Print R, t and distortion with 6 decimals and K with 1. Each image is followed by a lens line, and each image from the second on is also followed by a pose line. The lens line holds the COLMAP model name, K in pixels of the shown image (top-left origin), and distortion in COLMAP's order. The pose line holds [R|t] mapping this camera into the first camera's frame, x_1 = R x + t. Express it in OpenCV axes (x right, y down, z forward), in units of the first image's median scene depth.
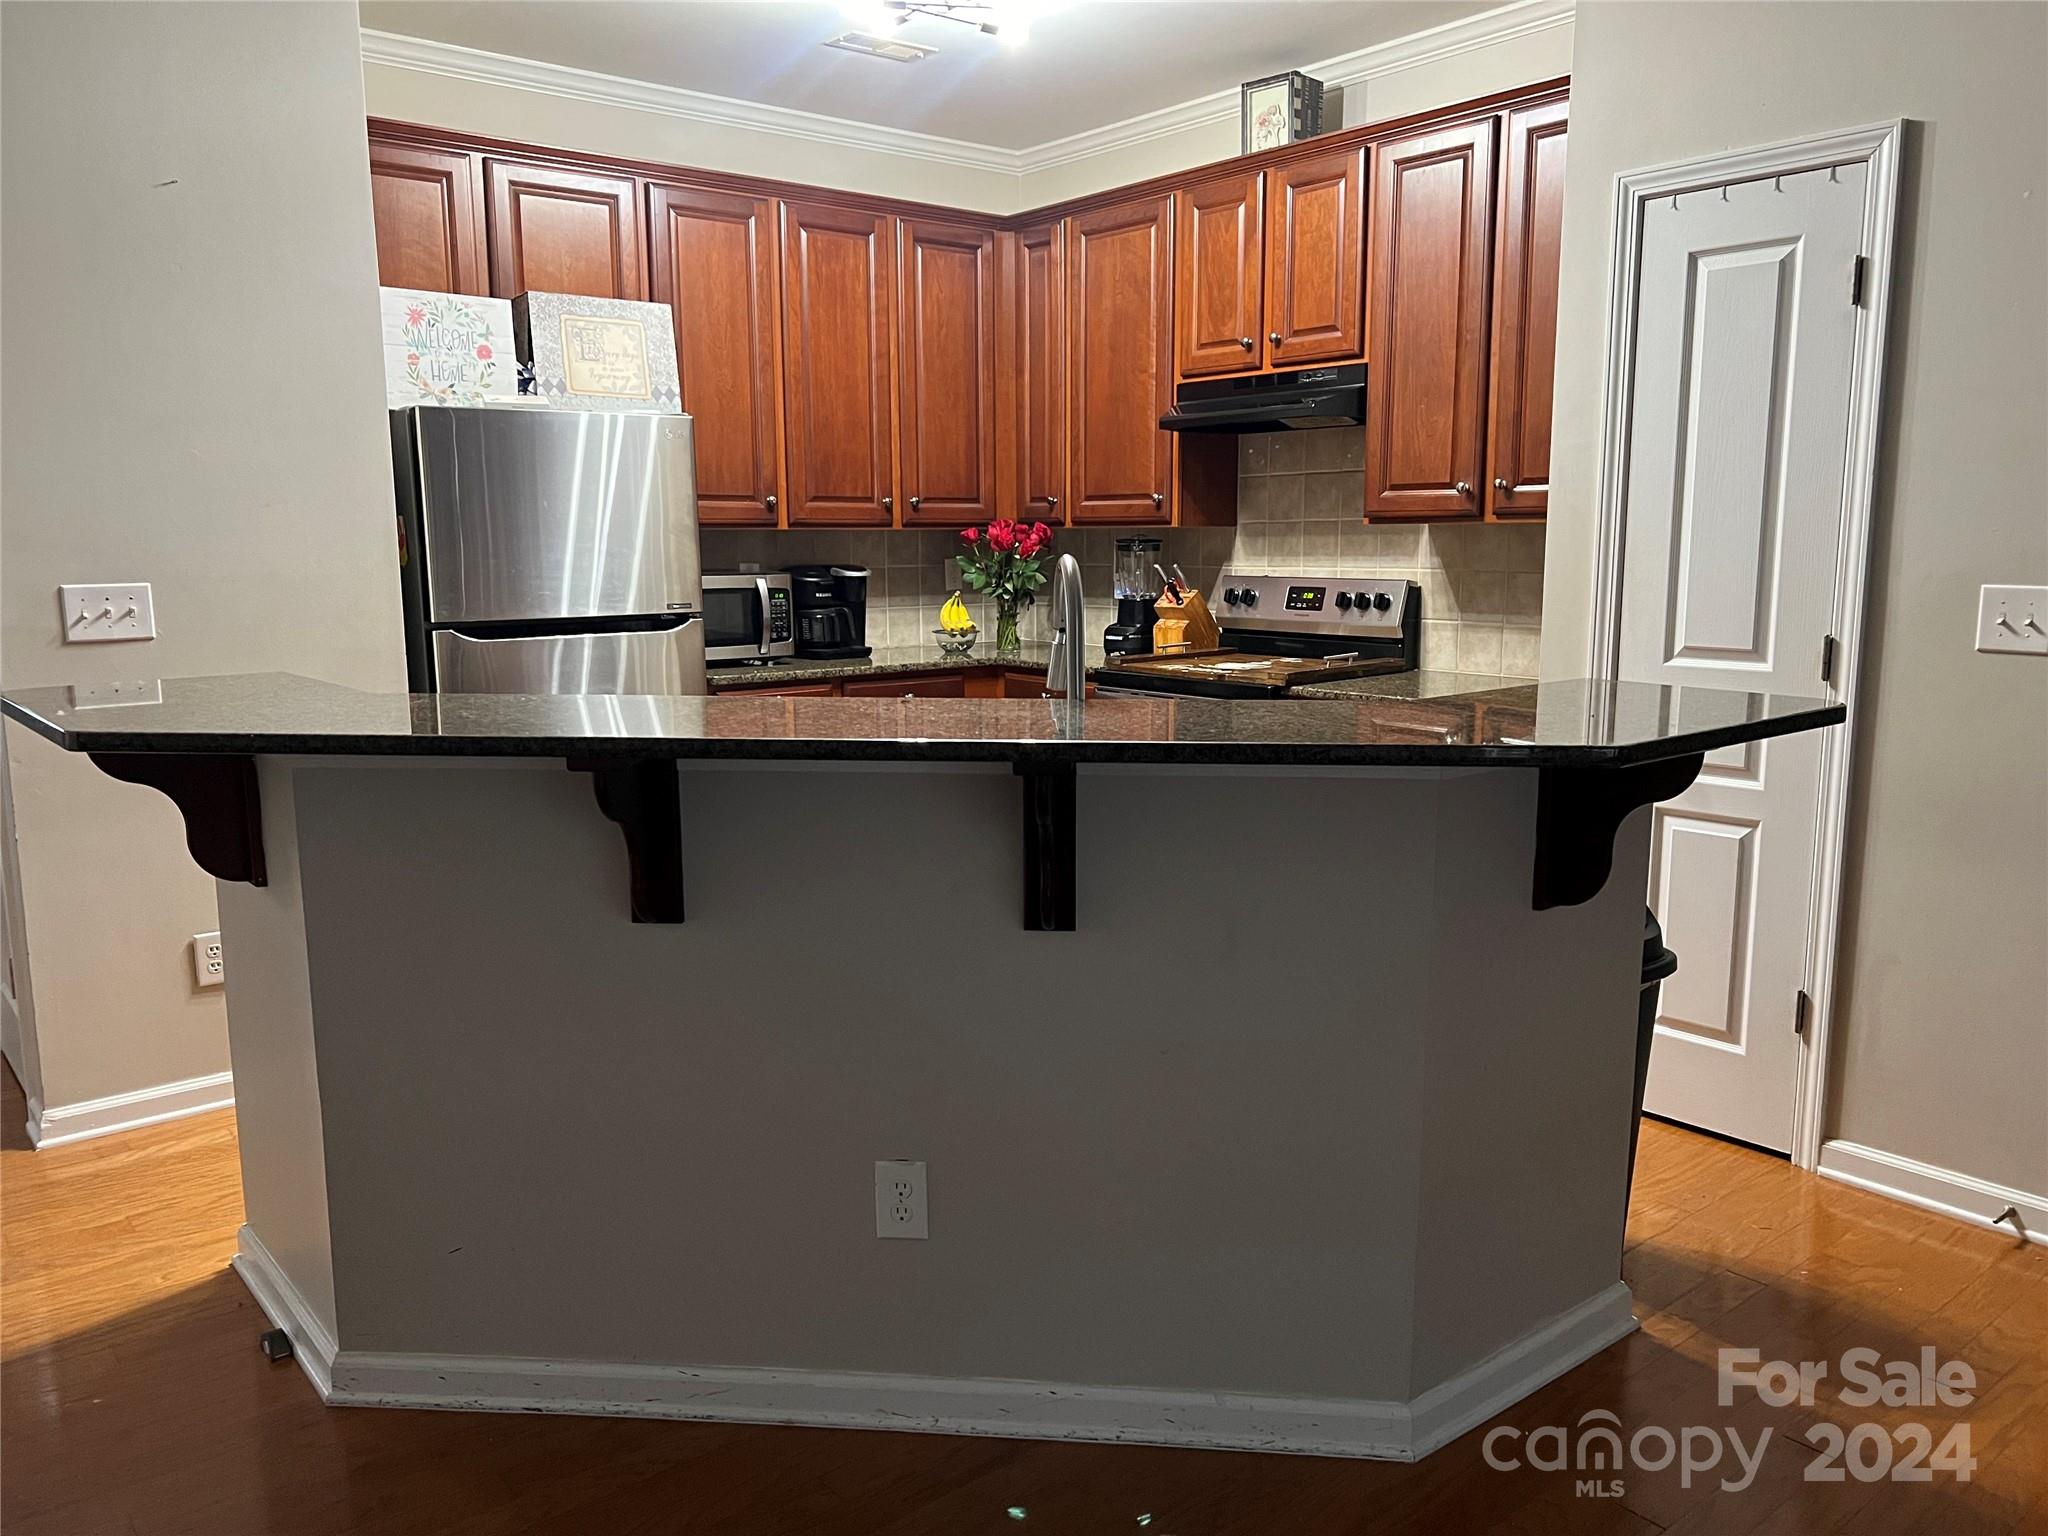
lens RADIAL K [[1551.8, 0, 1024.0], [0, 1551.8, 768.0], [0, 0, 1]] dist [-0.001456, -0.000797]
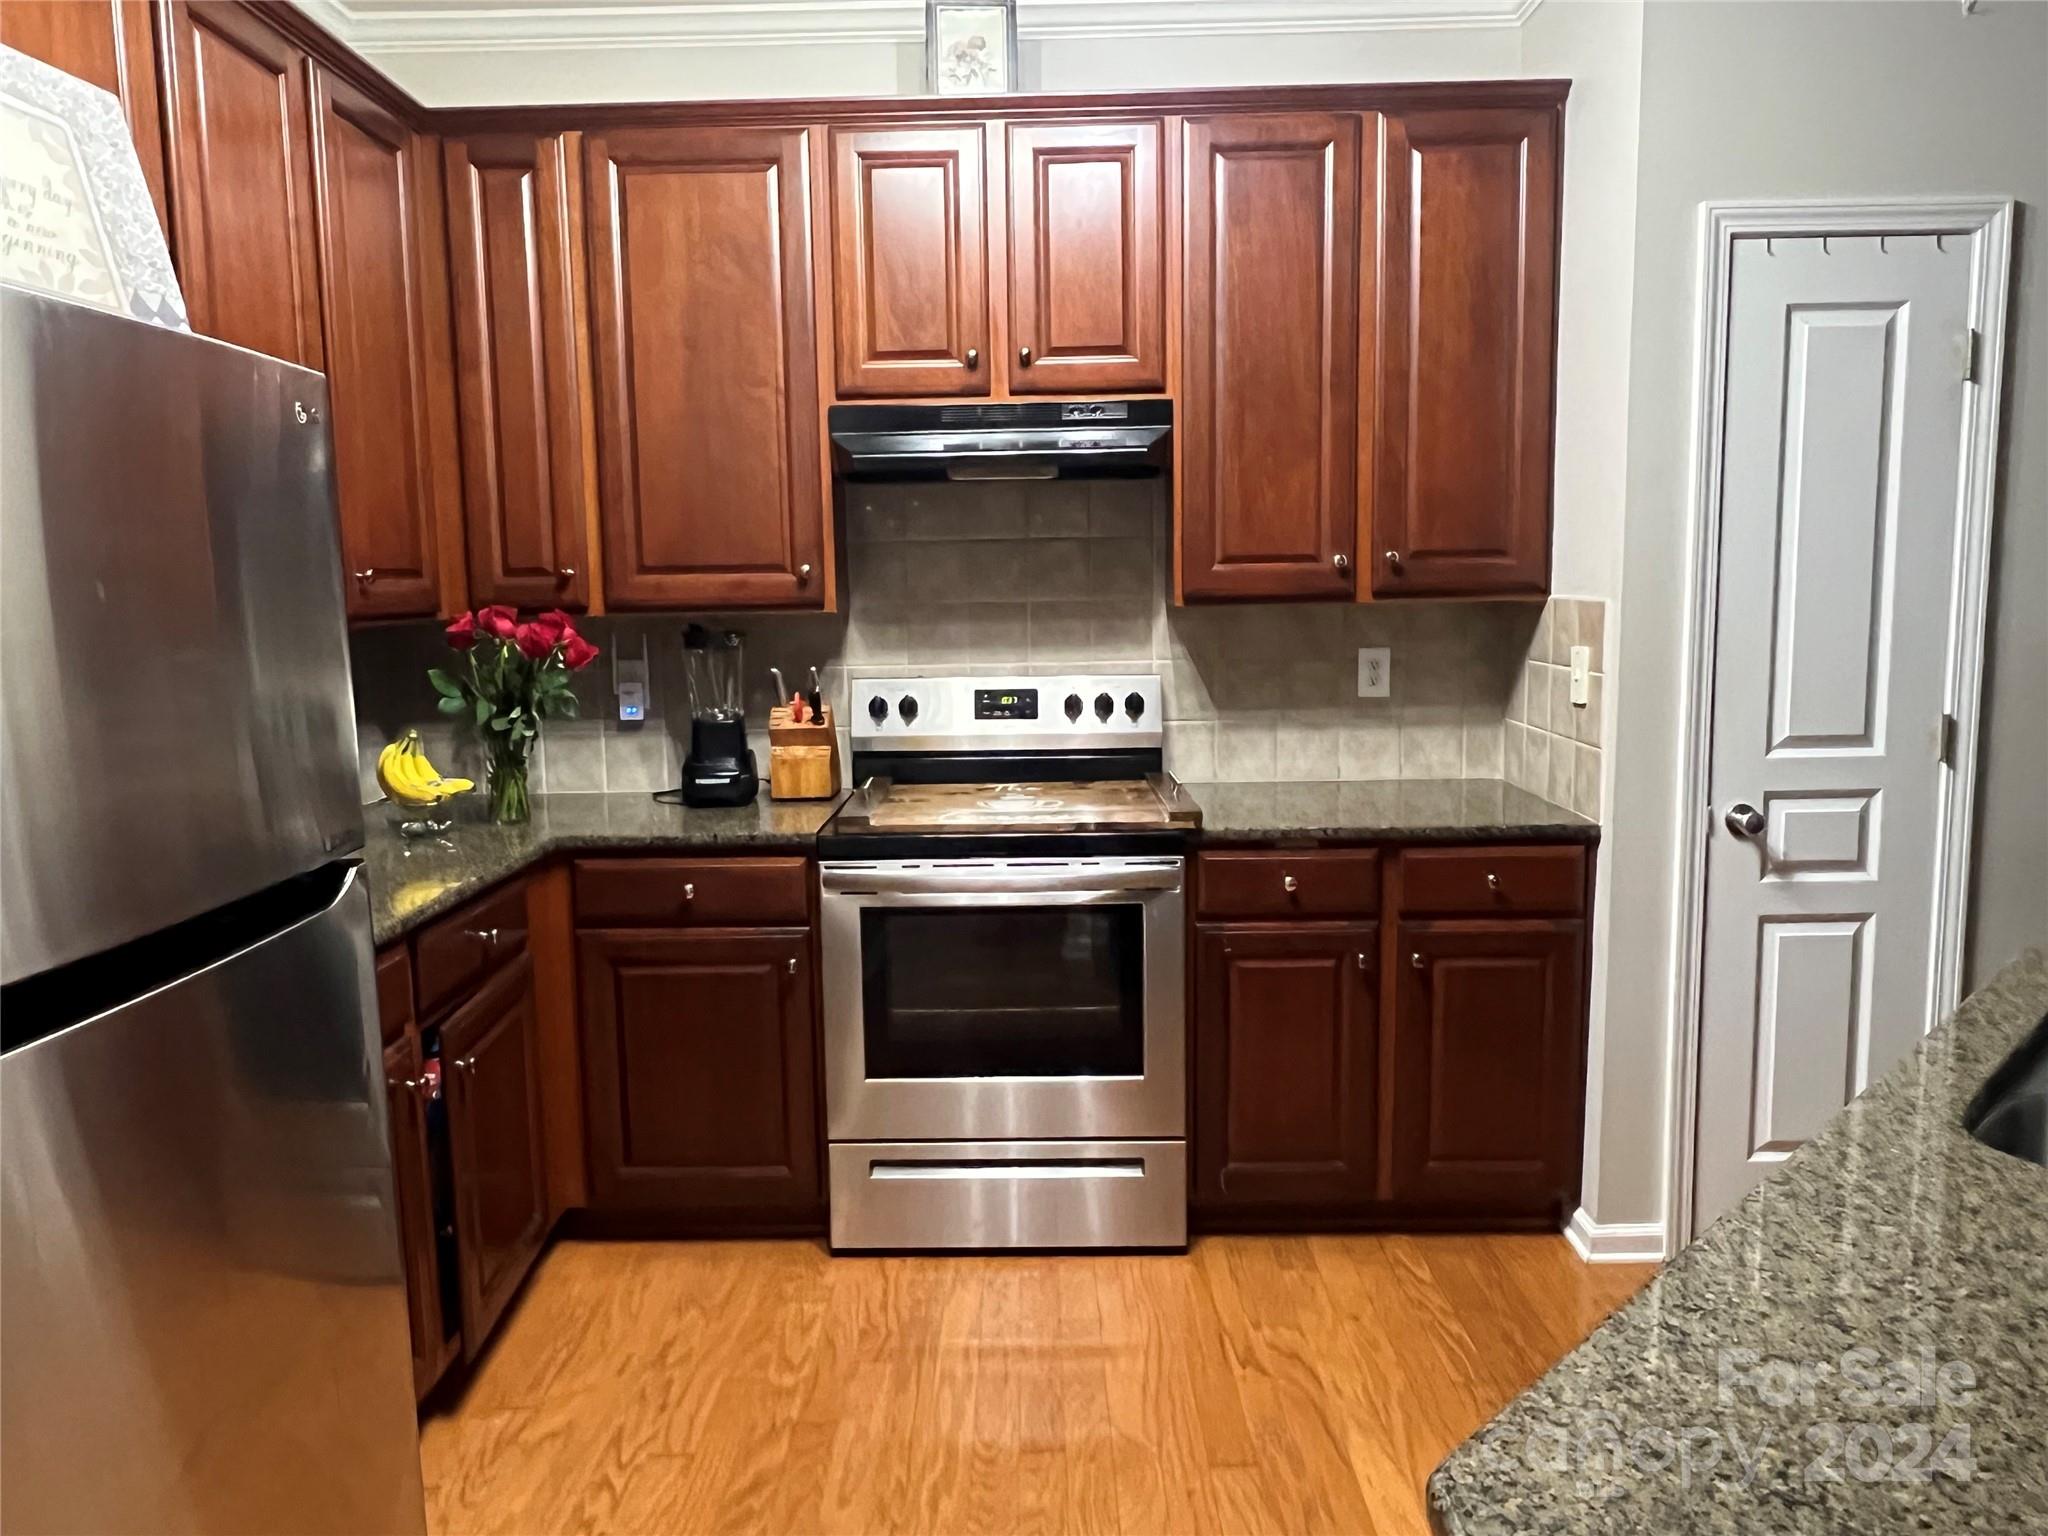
lens RADIAL K [[1464.9, 0, 1024.0], [0, 1464.9, 768.0], [0, 0, 1]] dist [-0.002226, 0.003600]
pose [[0.652587, -0.096532, 0.751539, -0.369665], [0.126465, 0.991815, 0.017580, -0.094696], [-0.747085, 0.083571, 0.659454, 0.552967]]
